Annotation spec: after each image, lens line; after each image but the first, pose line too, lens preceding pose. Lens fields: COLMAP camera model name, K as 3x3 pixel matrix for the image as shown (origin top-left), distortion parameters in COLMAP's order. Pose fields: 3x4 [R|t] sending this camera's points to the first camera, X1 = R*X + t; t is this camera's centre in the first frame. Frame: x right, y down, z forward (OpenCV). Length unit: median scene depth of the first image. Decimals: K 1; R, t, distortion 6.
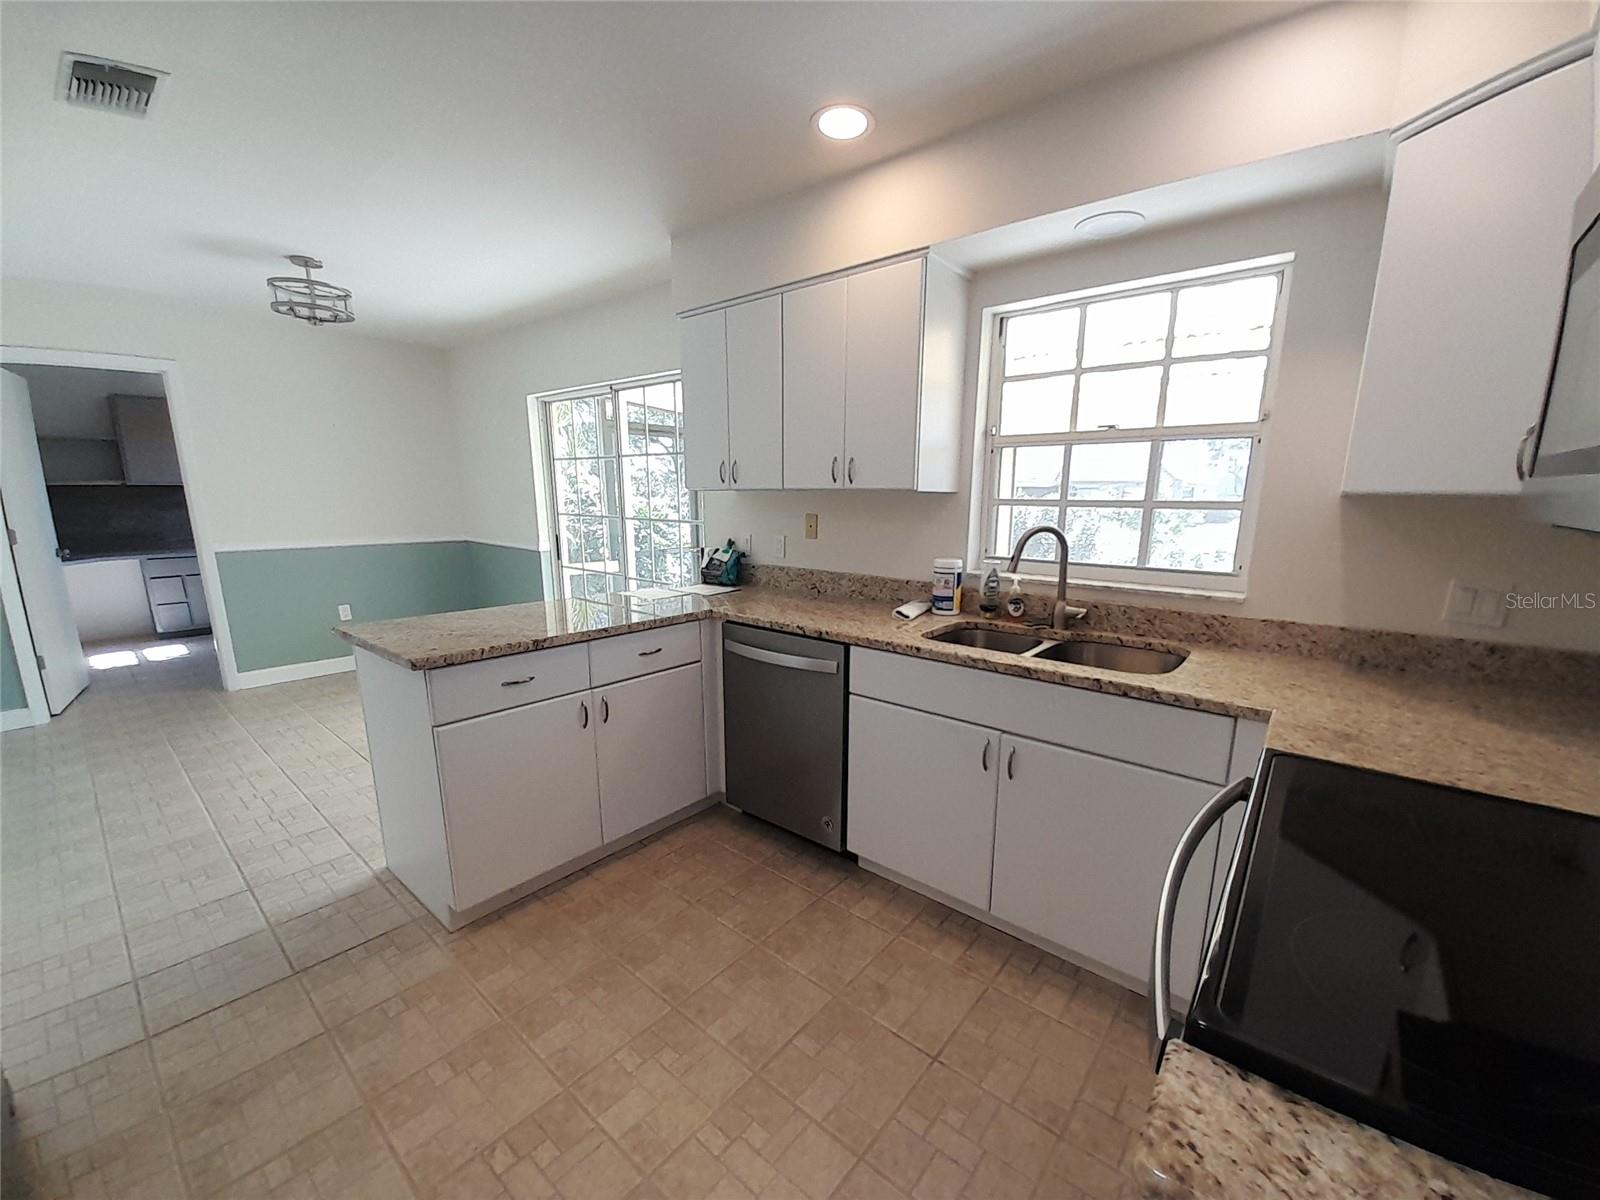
lens RADIAL K [[631.7, 0, 816.0], [0, 631.7, 624.1], [0, 0, 1]] dist [-0.010436, -0.001394]
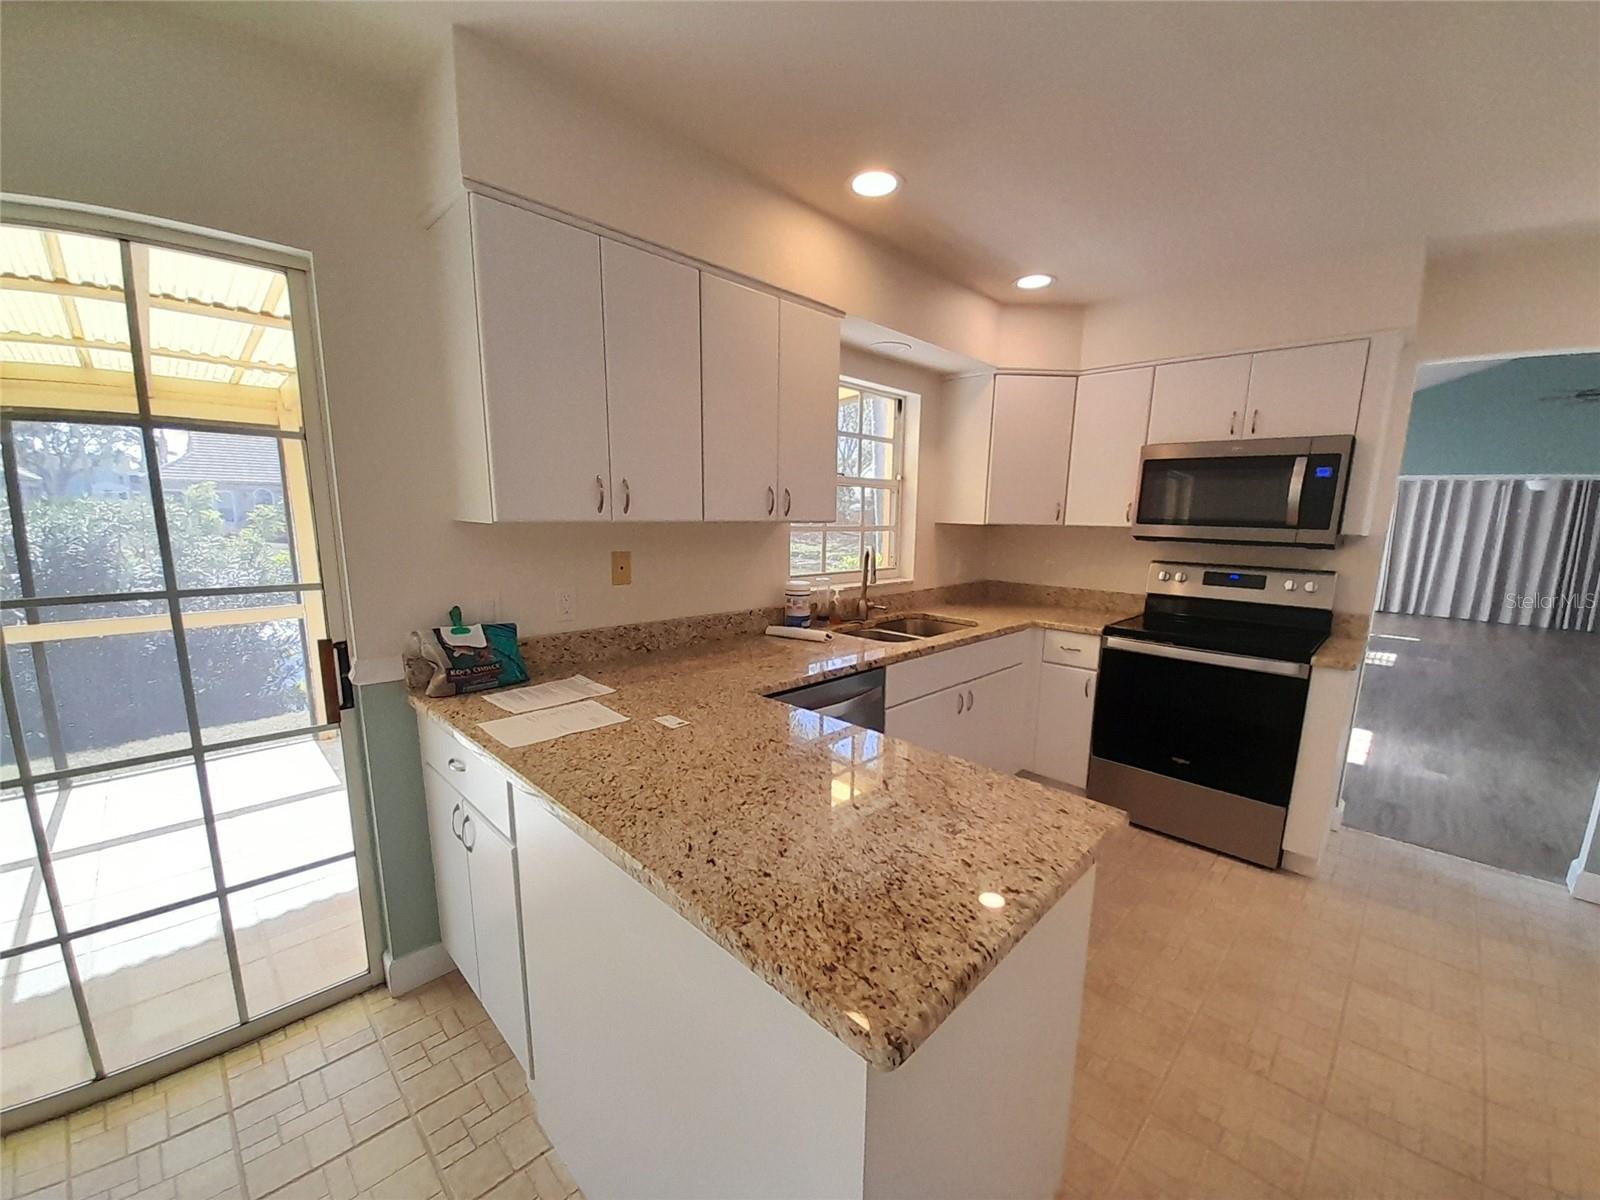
lens RADIAL K [[631.7, 0, 817.6], [0, 631.7, 623.0], [0, 0, 1]] dist [-0.010436, -0.001394]
pose [[0.075415, -0.179951, 0.980780, -0.813457], [0.183176, 0.969343, 0.163768, -0.191703], [-0.980183, 0.167305, 0.106066, 0.788758]]
